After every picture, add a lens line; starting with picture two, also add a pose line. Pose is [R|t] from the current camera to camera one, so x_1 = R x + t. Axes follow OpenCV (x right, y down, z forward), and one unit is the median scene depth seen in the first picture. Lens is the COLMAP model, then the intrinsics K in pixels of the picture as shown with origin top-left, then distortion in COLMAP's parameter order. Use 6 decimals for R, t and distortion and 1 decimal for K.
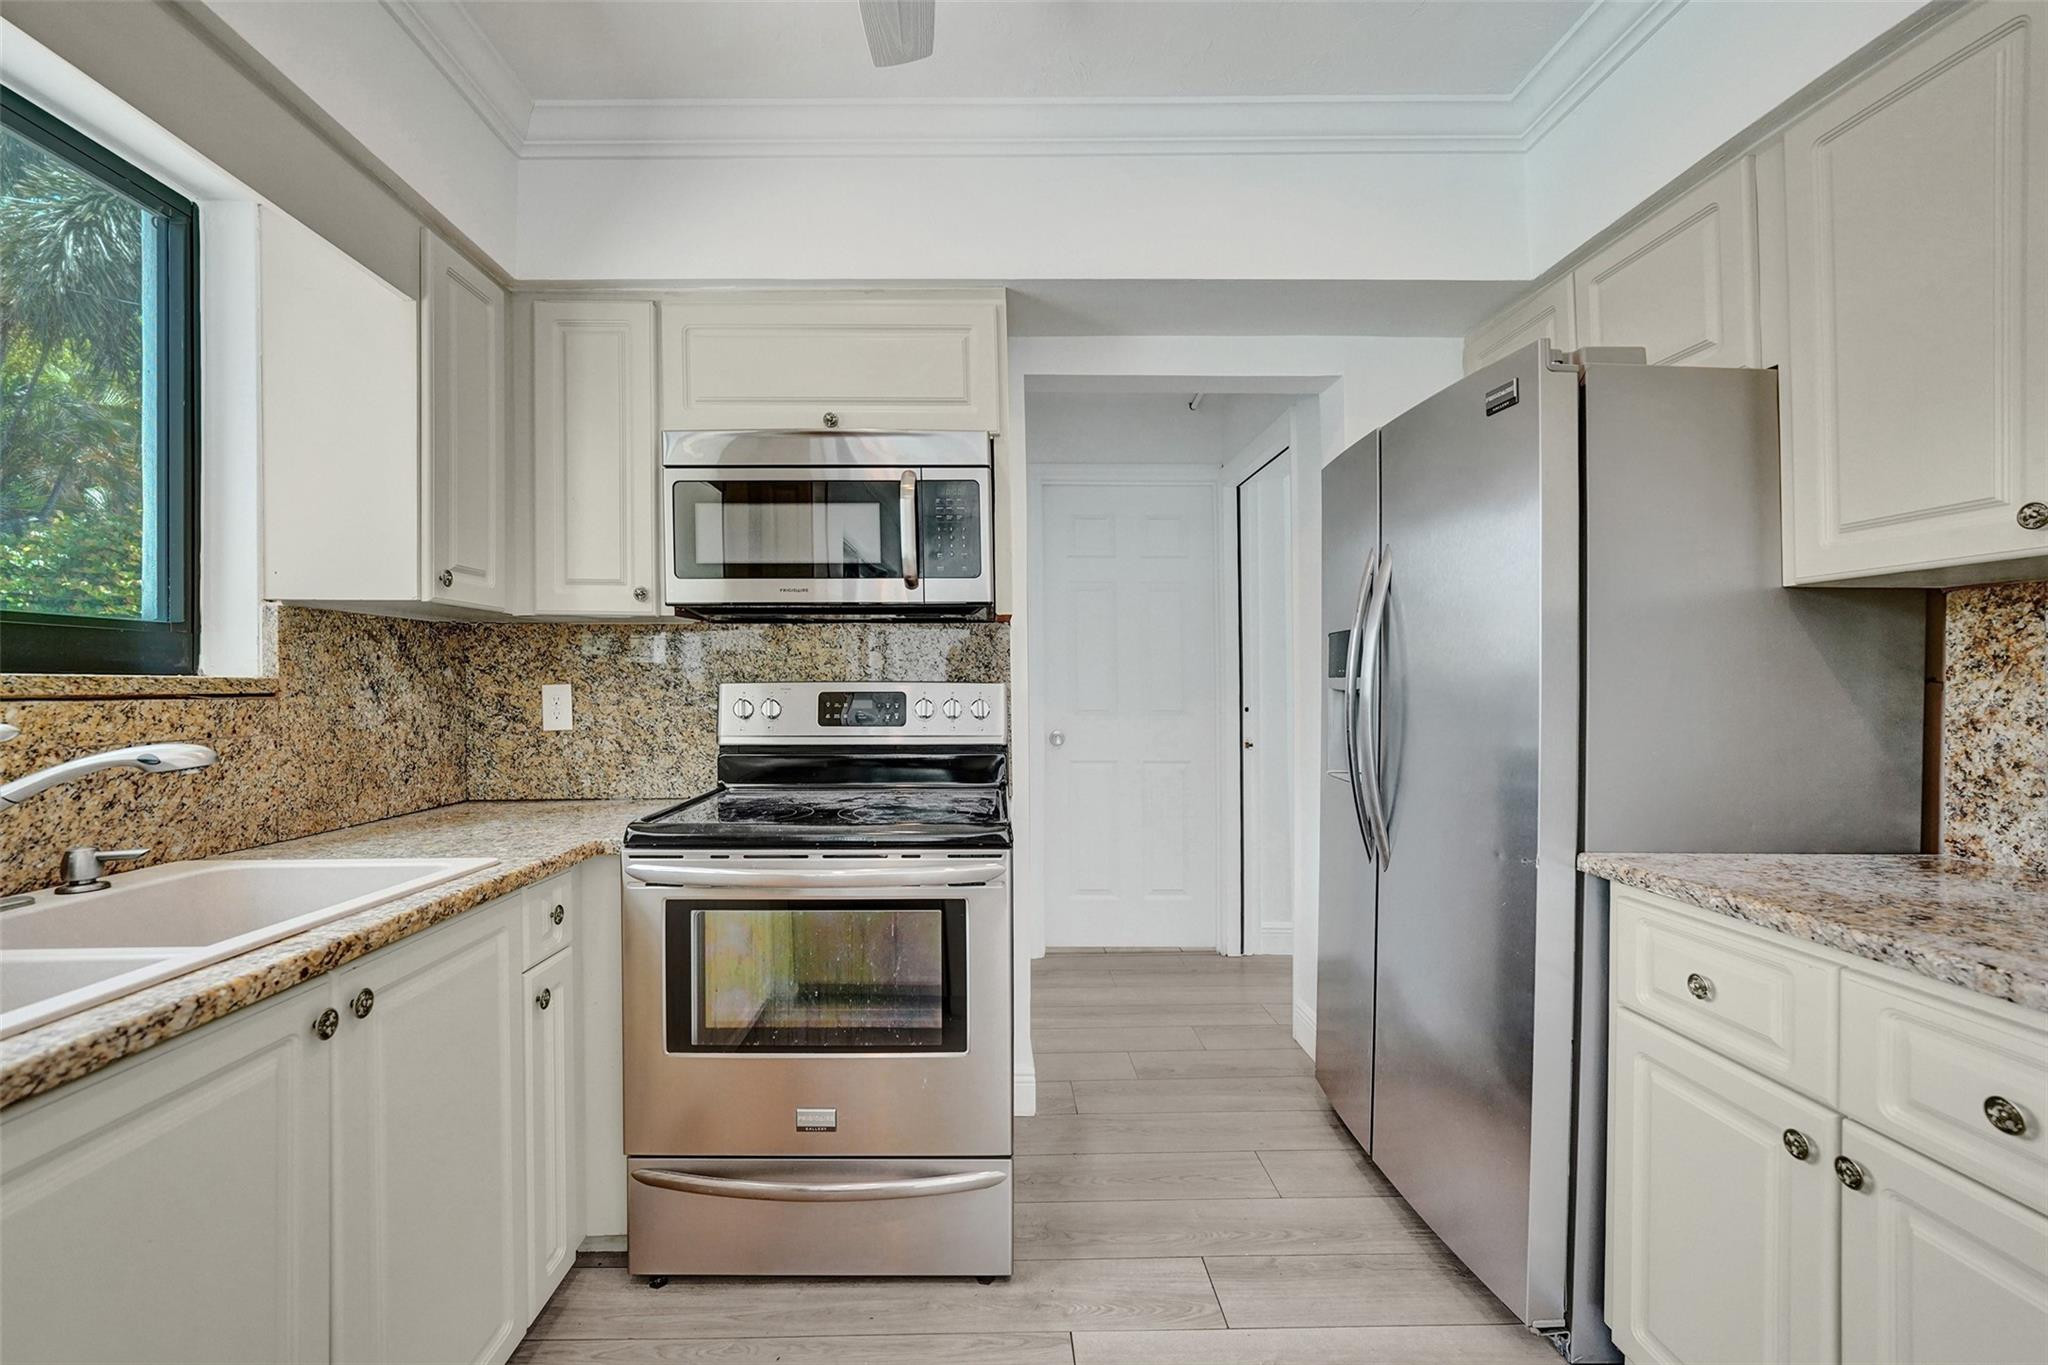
lens RADIAL K [[831.4, 0, 991.1], [0, 831.4, 731.9], [0, 0, 1]] dist [0.013476, -0.000073]
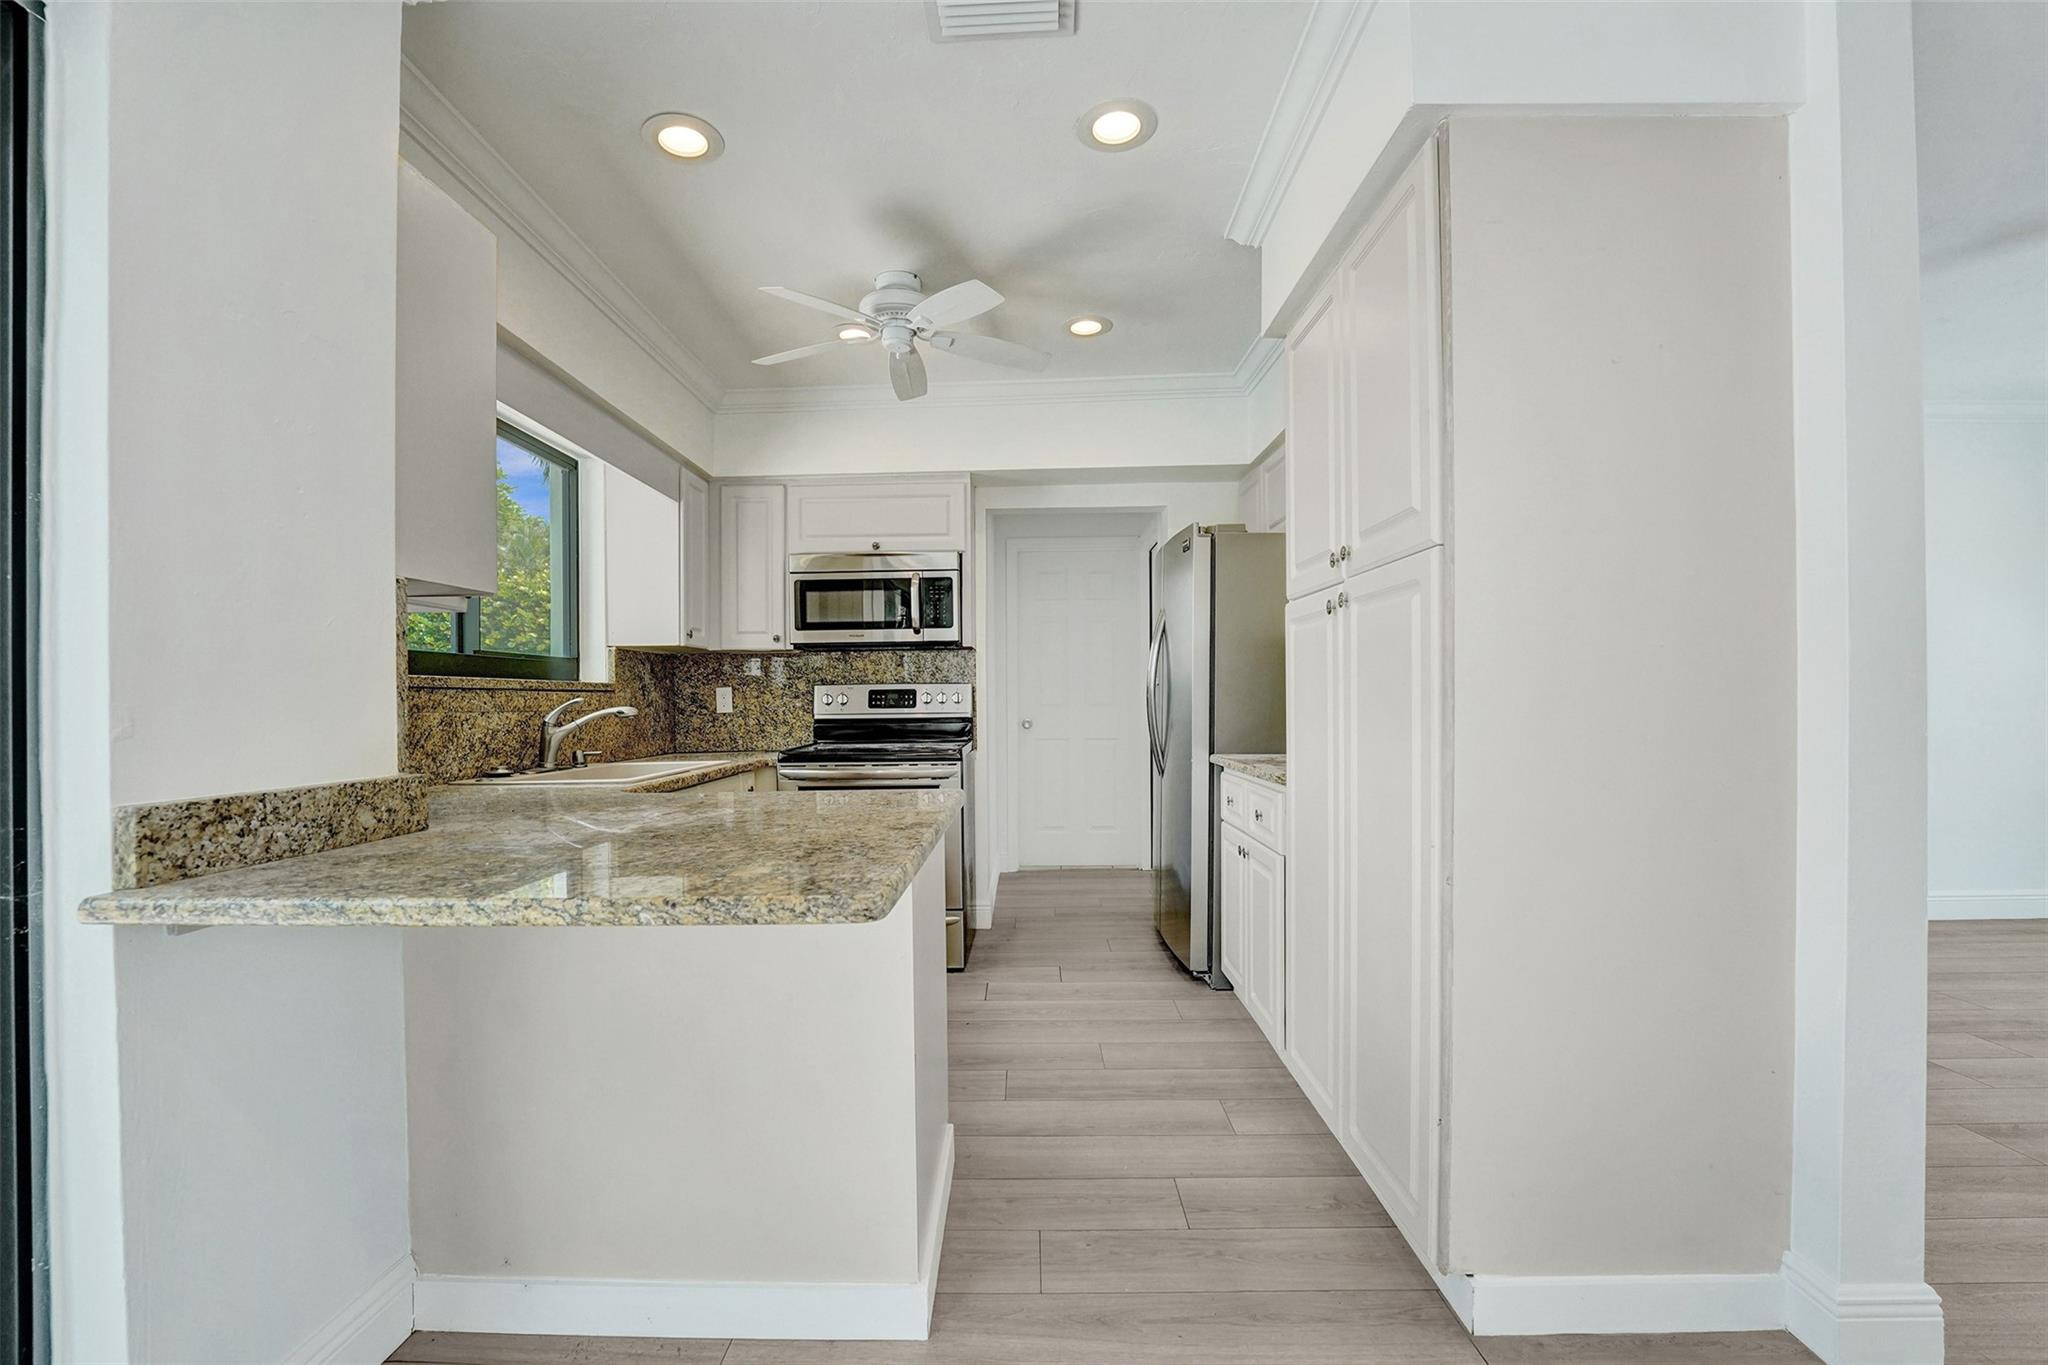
lens RADIAL K [[857.2, 0, 1012.3], [0, 857.2, 712.8], [0, 0, 1]] dist [-0.026007, -0.000201]
pose [[0.999527, -0.008693, -0.029484, 0.174123], [0.007524, 0.999190, -0.039522, 0.085177], [0.029803, 0.039282, 0.998784, -0.924332]]
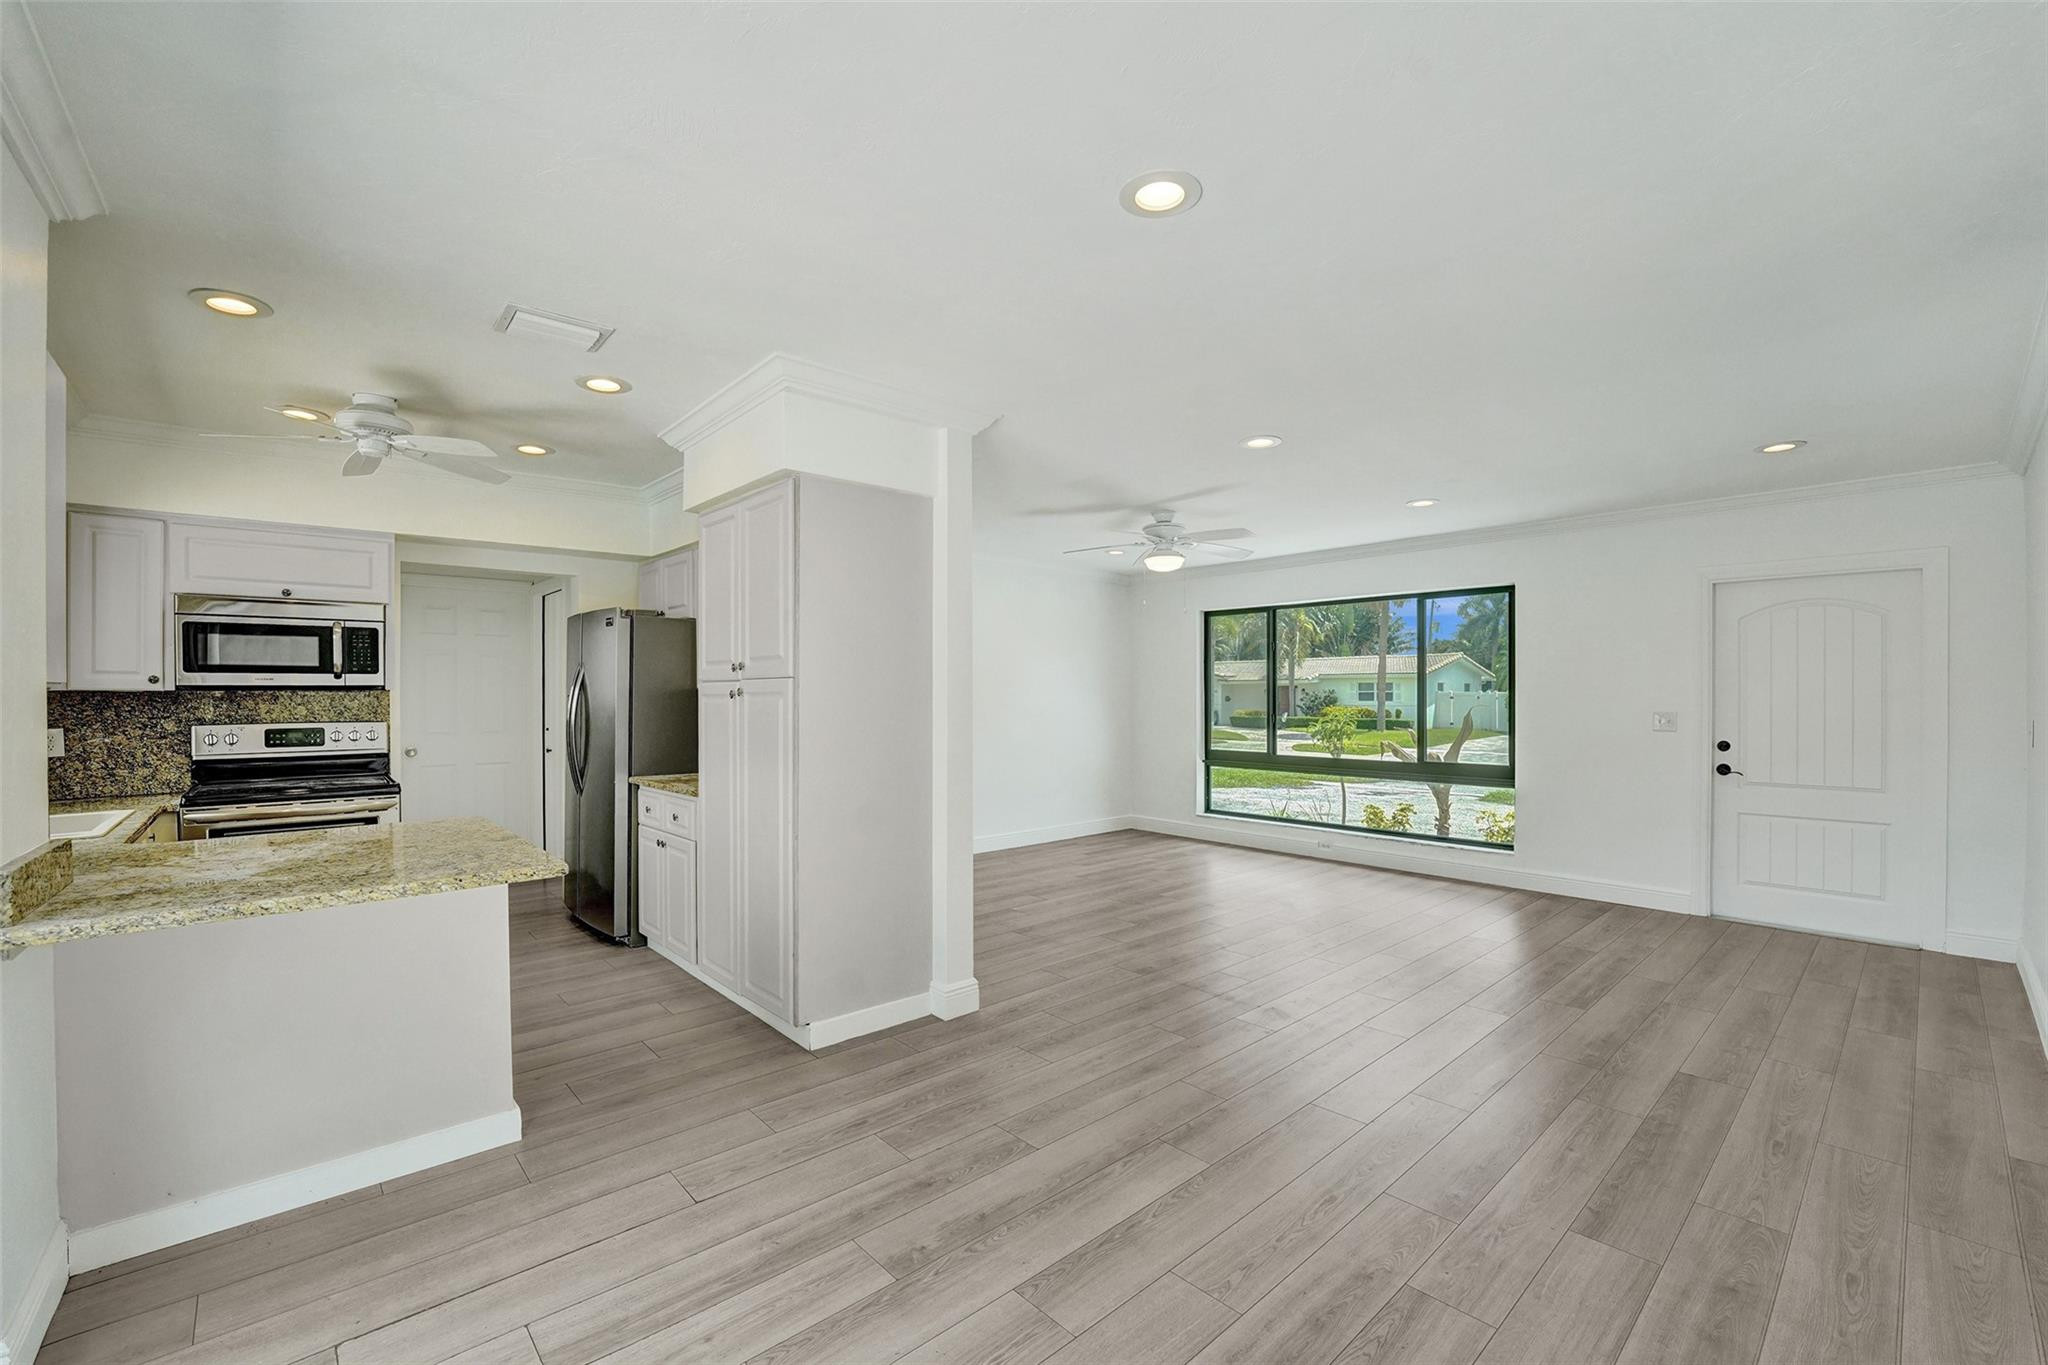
lens RADIAL K [[876.5, 0, 1015.1], [0, 876.5, 676.0], [0, 0, 1]] dist [-0.002215, -0.000486]
pose [[0.755255, 0.012286, 0.655316, -0.245526], [0.037329, 0.997395, -0.061722, 0.017956], [-0.654367, 0.071078, 0.752829, -1.703525]]
